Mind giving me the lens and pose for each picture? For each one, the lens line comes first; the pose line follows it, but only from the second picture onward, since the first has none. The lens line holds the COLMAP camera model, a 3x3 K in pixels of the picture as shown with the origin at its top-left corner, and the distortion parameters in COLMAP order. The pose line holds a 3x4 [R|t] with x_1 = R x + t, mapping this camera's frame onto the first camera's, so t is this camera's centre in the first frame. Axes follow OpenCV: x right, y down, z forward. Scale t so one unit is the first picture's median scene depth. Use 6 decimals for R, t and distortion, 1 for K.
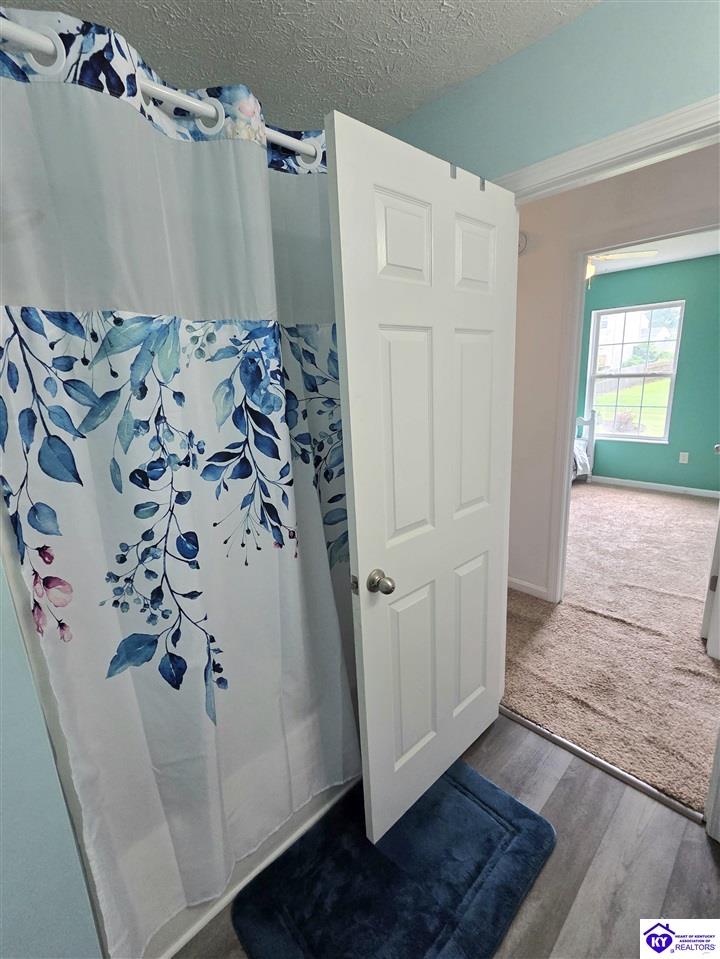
lens RADIAL K [[429.0, 0, 360.0], [0, 429.0, 479.5], [0, 0, 1]] dist [0.000099, -0.000254]
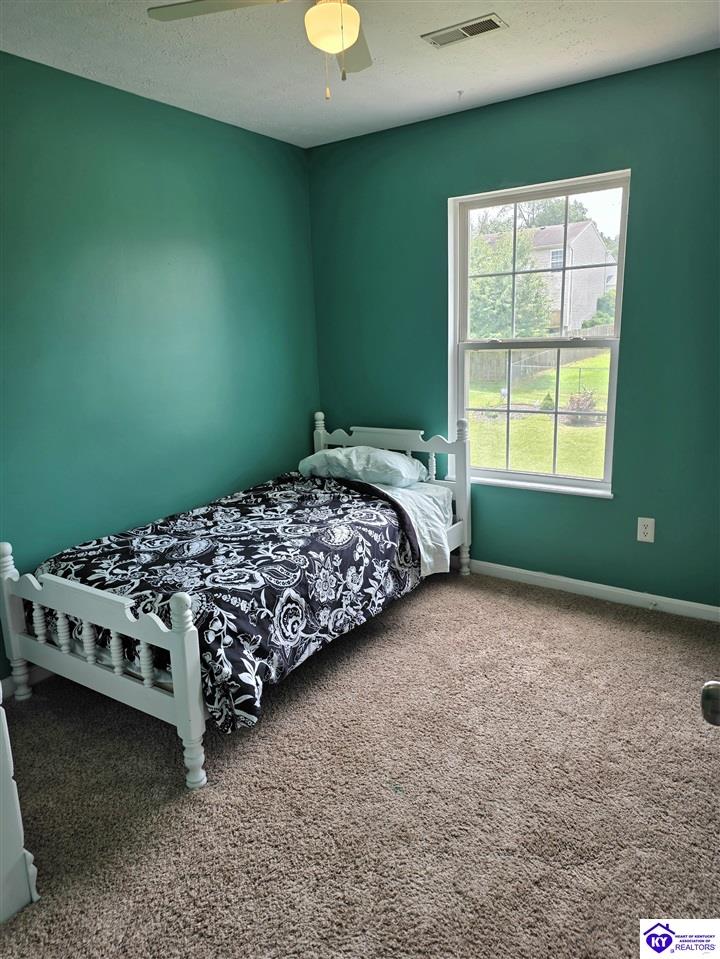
lens RADIAL K [[638.2, 0, 364.8], [0, 638.2, 476.4], [0, 0, 1]] dist [0.072674, -0.047792]
pose [[0.978924, -0.033714, 0.201421, 0.333649], [0.038592, 0.999048, -0.020336, -0.101662], [-0.200544, 0.027681, 0.979294, 0.397328]]
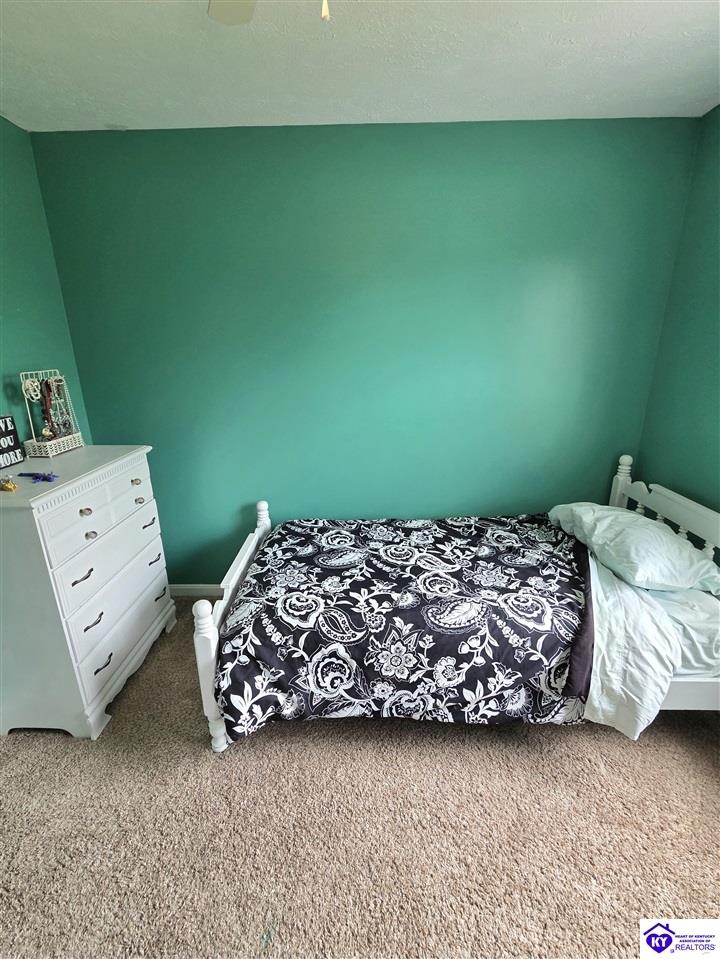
lens RADIAL K [[429.0, 0, 360.0], [0, 429.0, 479.5], [0, 0, 1]] dist [0.000099, -0.000254]
pose [[0.695919, 0.251513, -0.672635, 0.477261], [-0.191968, 0.967730, 0.163242, -0.162405], [0.691987, 0.015521, 0.721743, 0.567979]]
